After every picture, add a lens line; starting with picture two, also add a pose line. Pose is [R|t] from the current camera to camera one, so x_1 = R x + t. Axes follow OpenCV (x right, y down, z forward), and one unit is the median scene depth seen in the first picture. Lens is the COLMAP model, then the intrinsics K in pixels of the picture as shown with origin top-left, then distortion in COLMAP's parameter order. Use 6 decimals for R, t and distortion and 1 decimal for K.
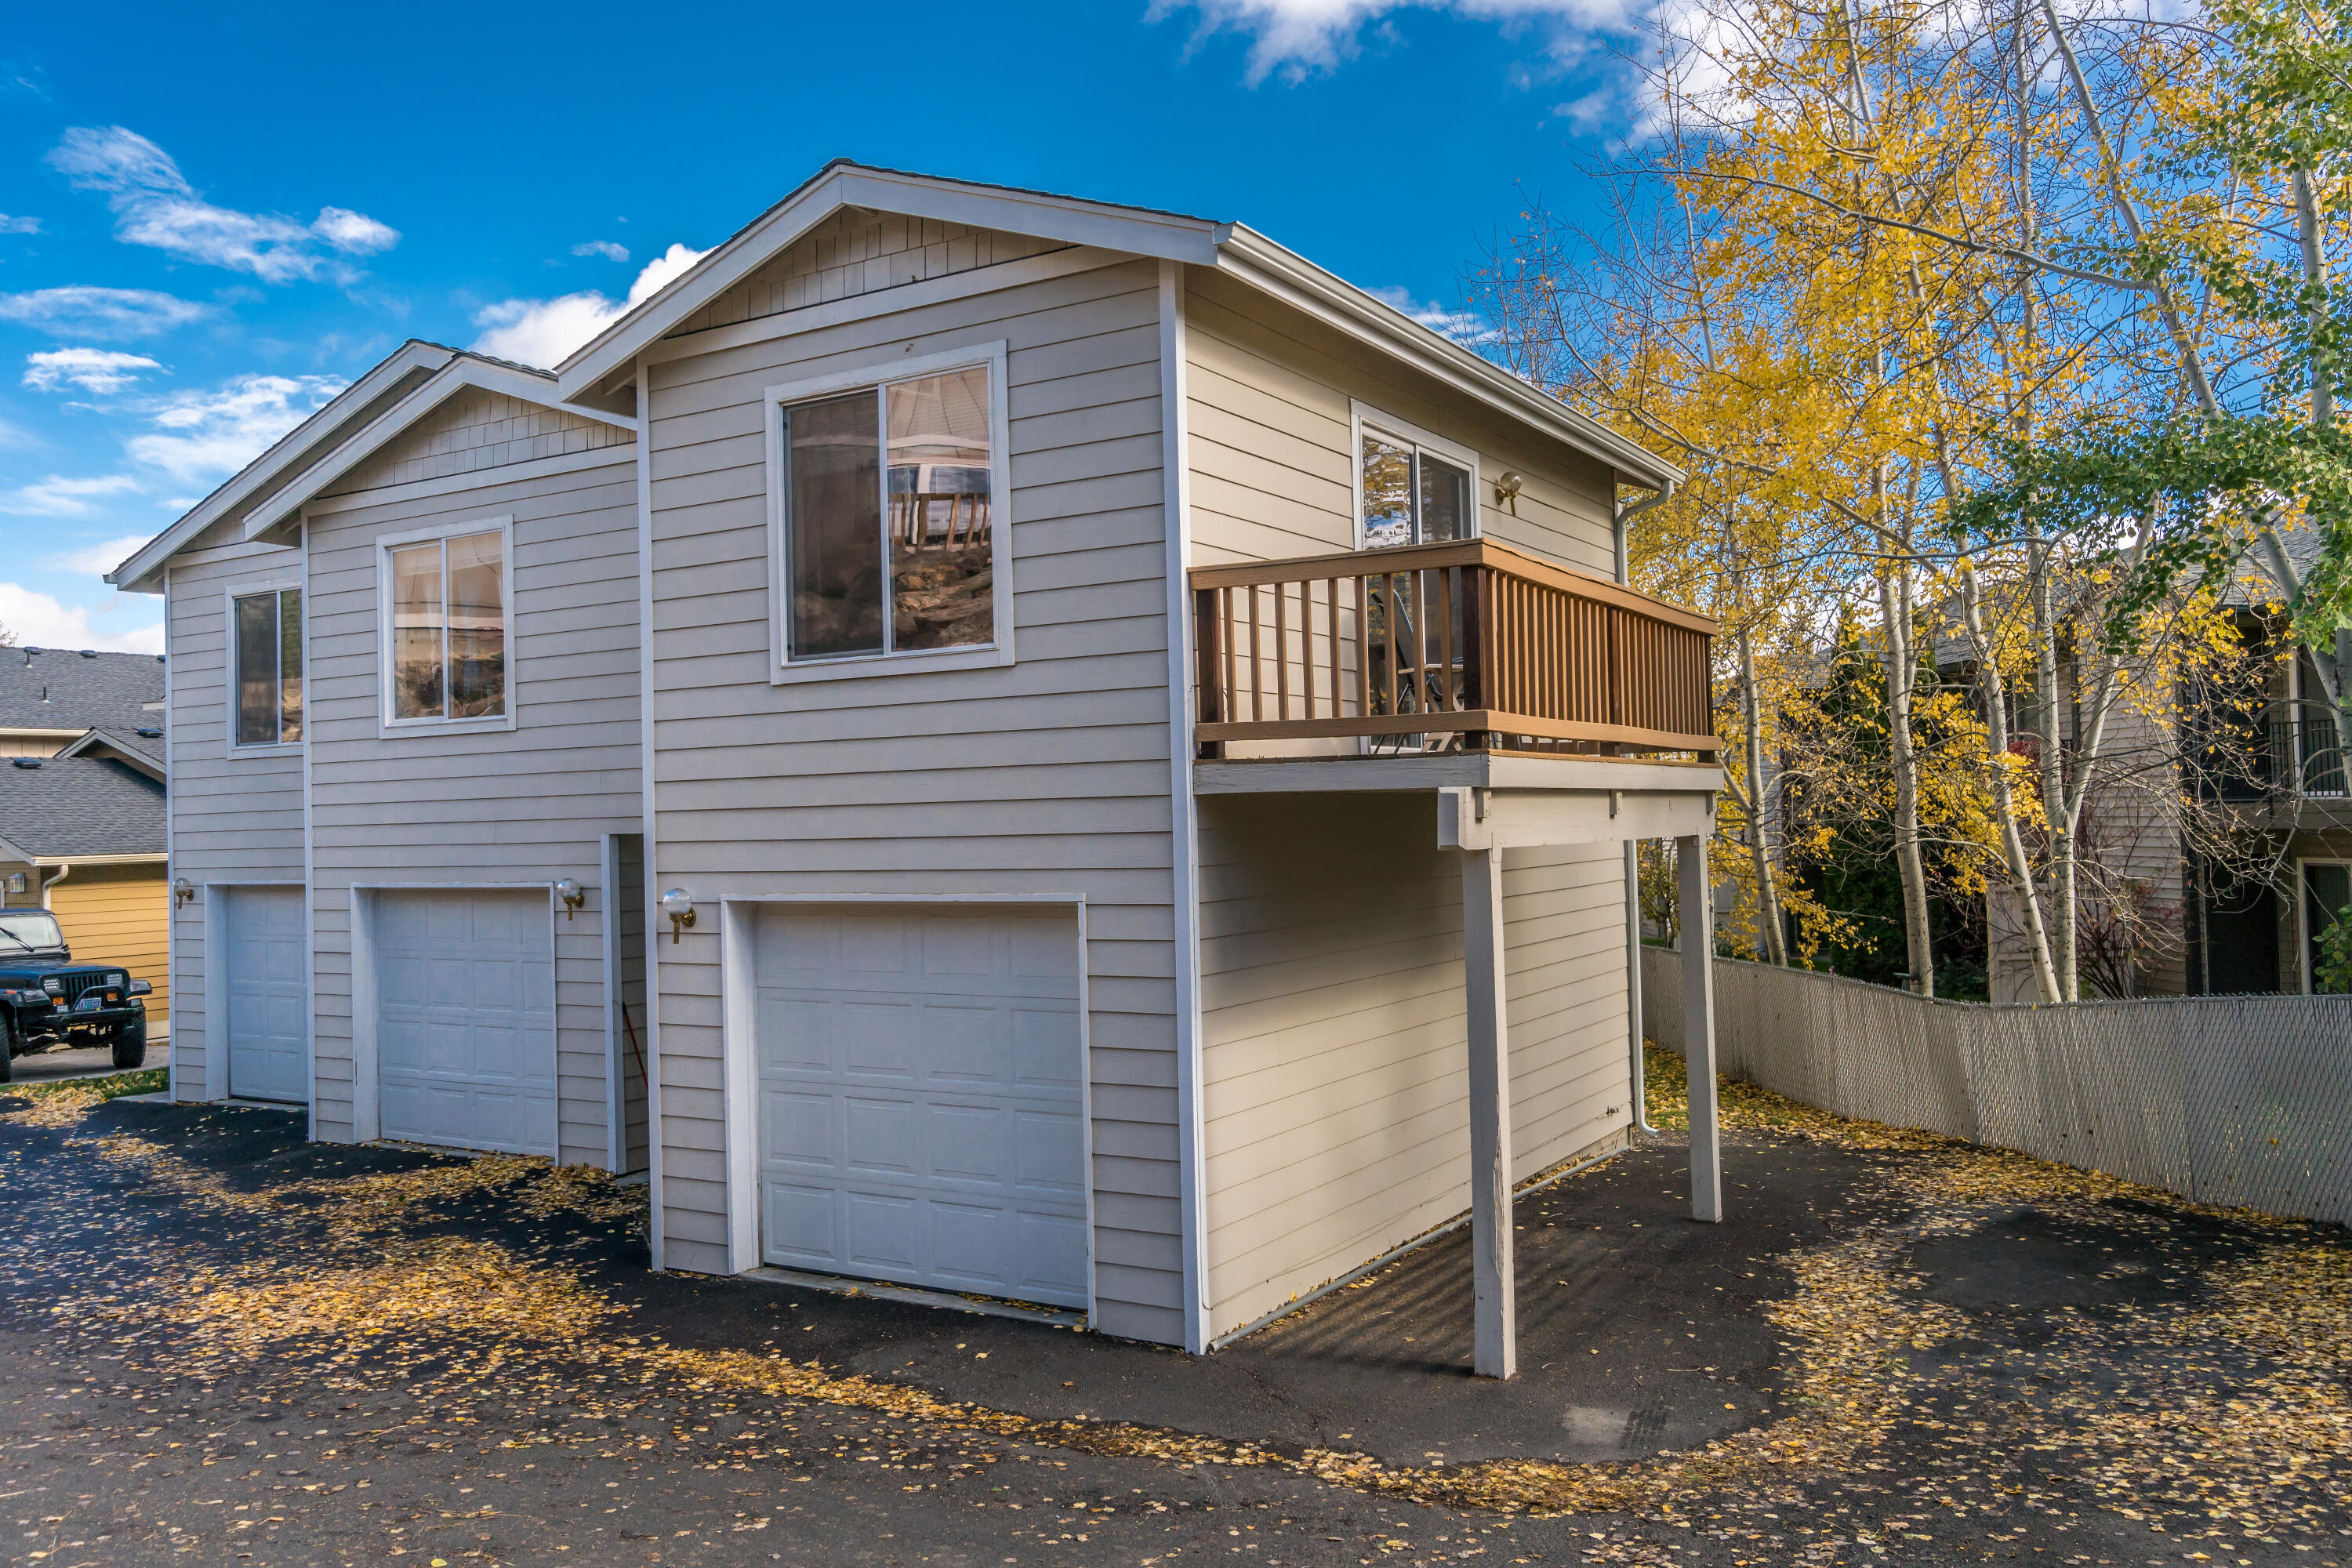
lens RADIAL K [[1815.9, 0, 1137.7], [0, 1815.9, 782.8], [0, 0, 1]] dist [-0.003594, 0.003905]
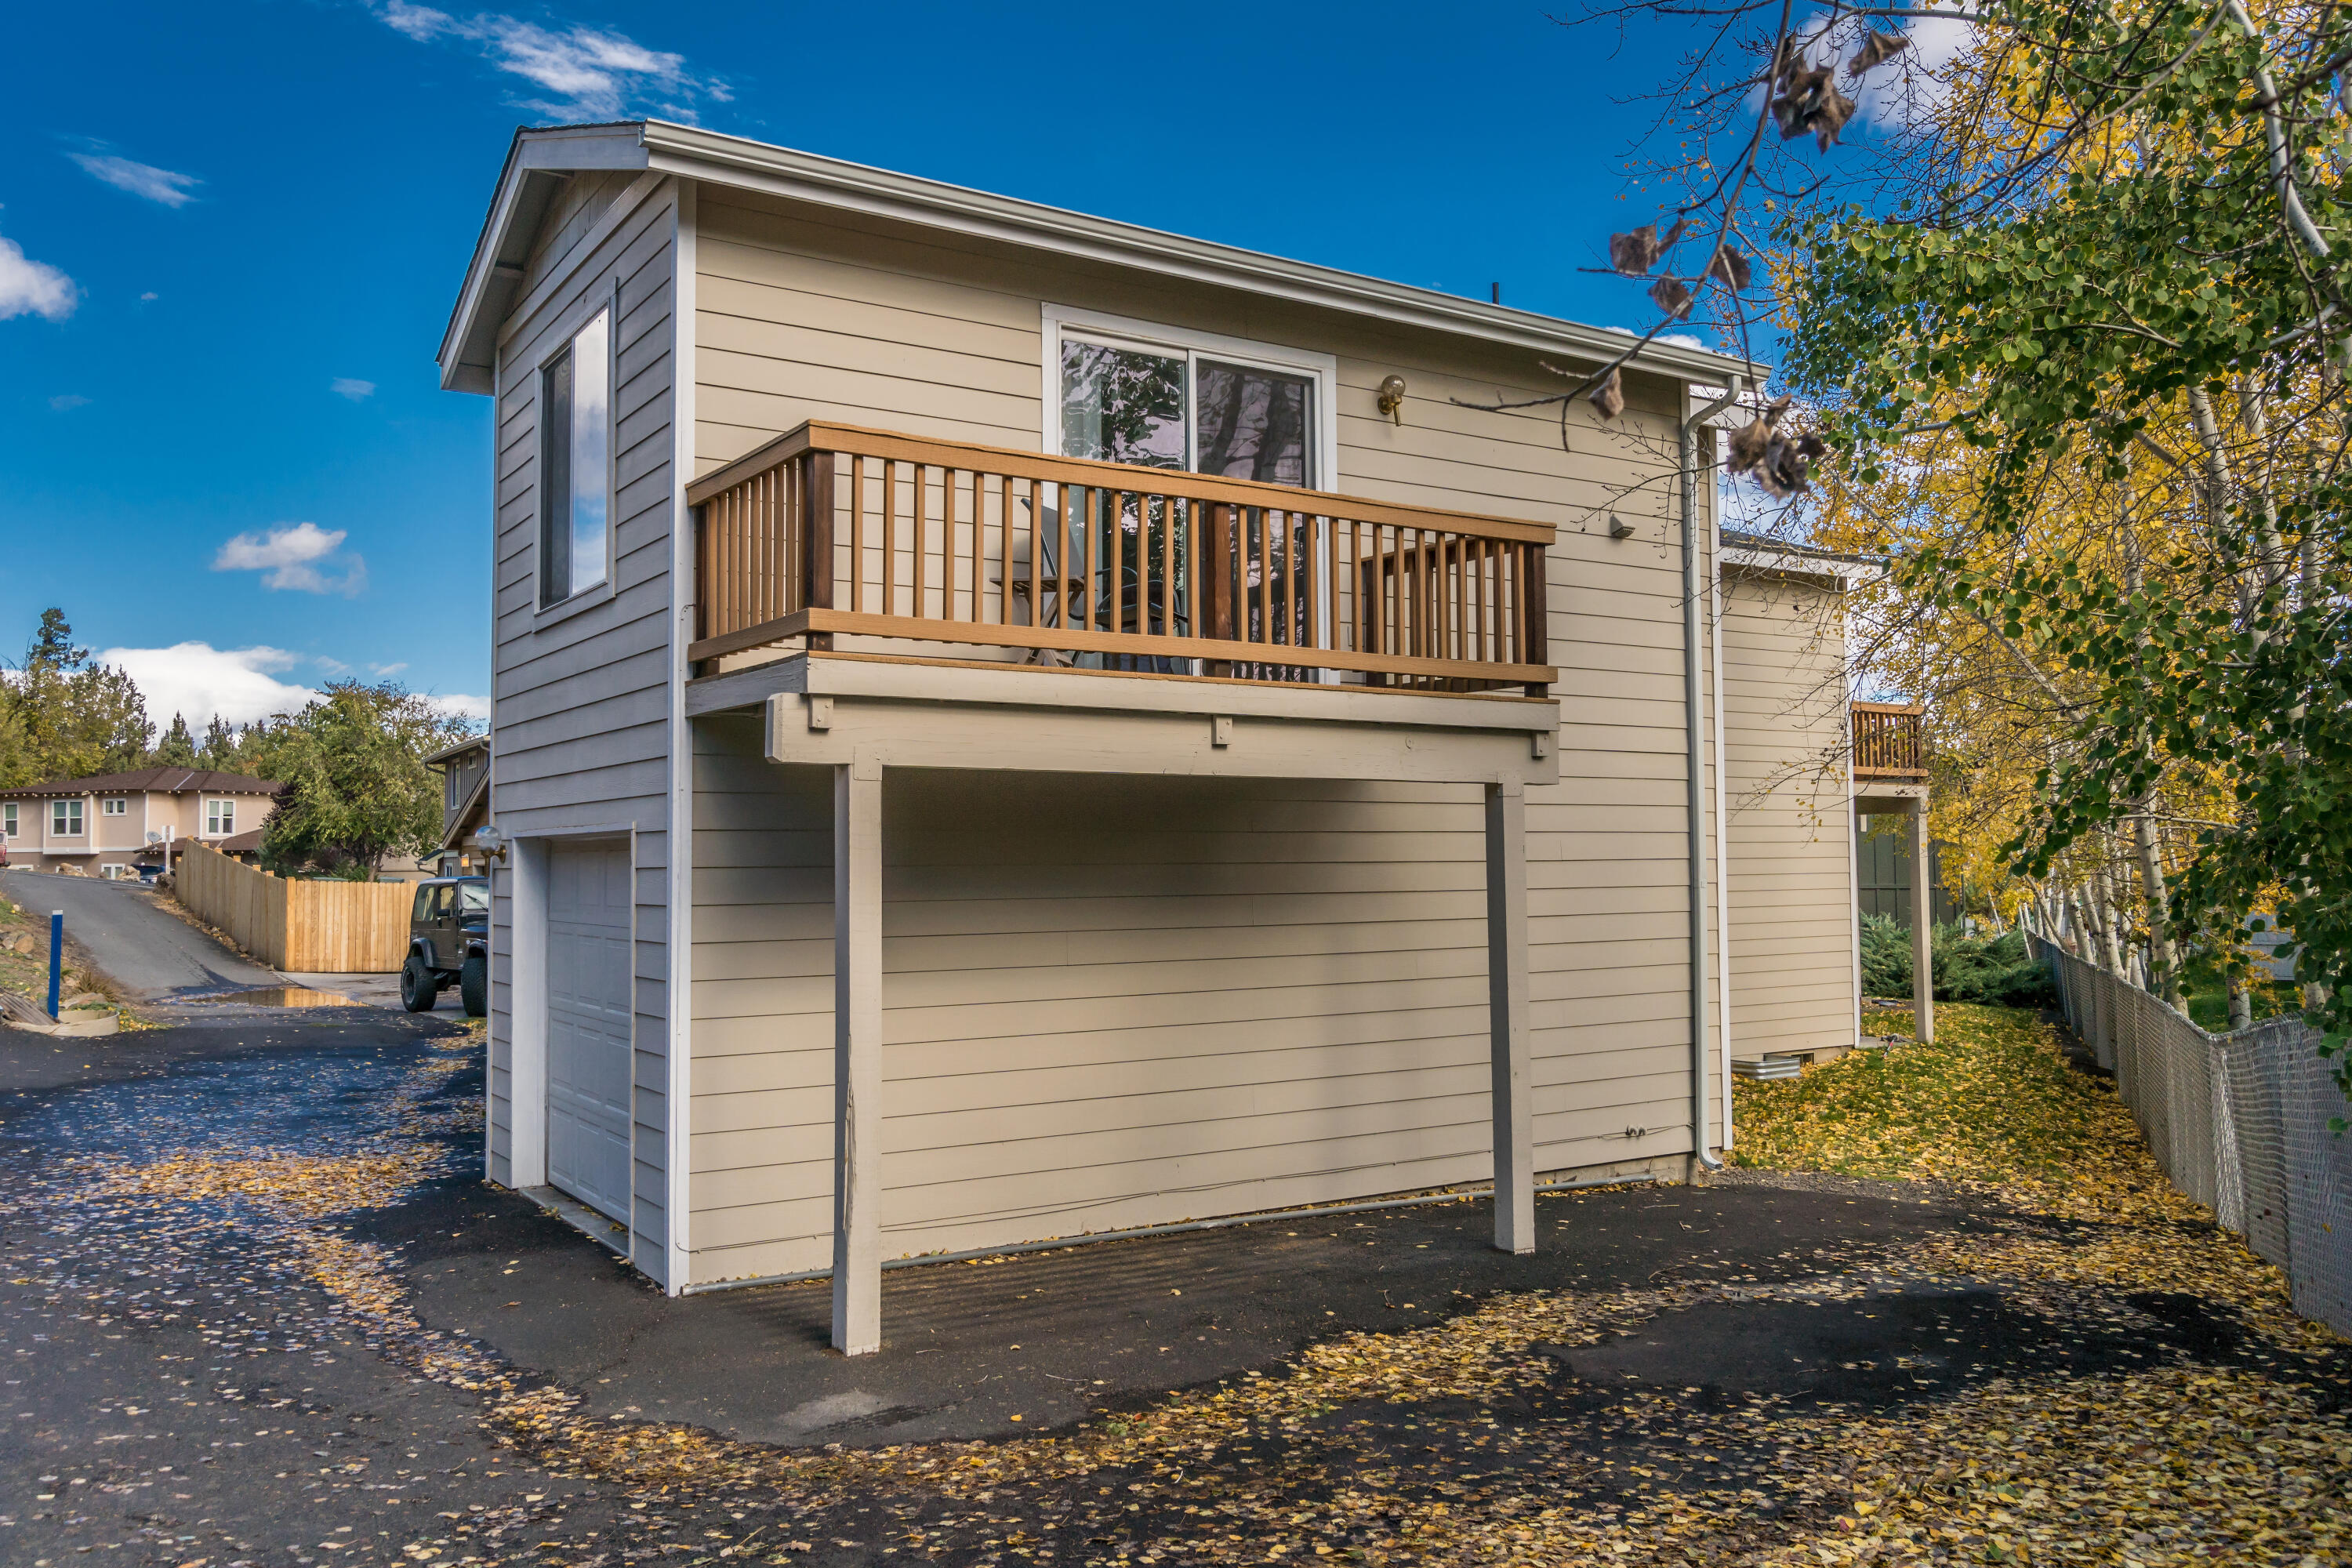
lens RADIAL K [[1815.9, 0, 1137.7], [0, 1815.9, 782.8], [0, 0, 1]] dist [-0.003594, 0.003905]
pose [[0.901597, -0.000288, -0.432577, 0.728890], [-0.006483, 0.999878, -0.014179, 0.058509], [0.432529, 0.015588, 0.901485, 0.253517]]
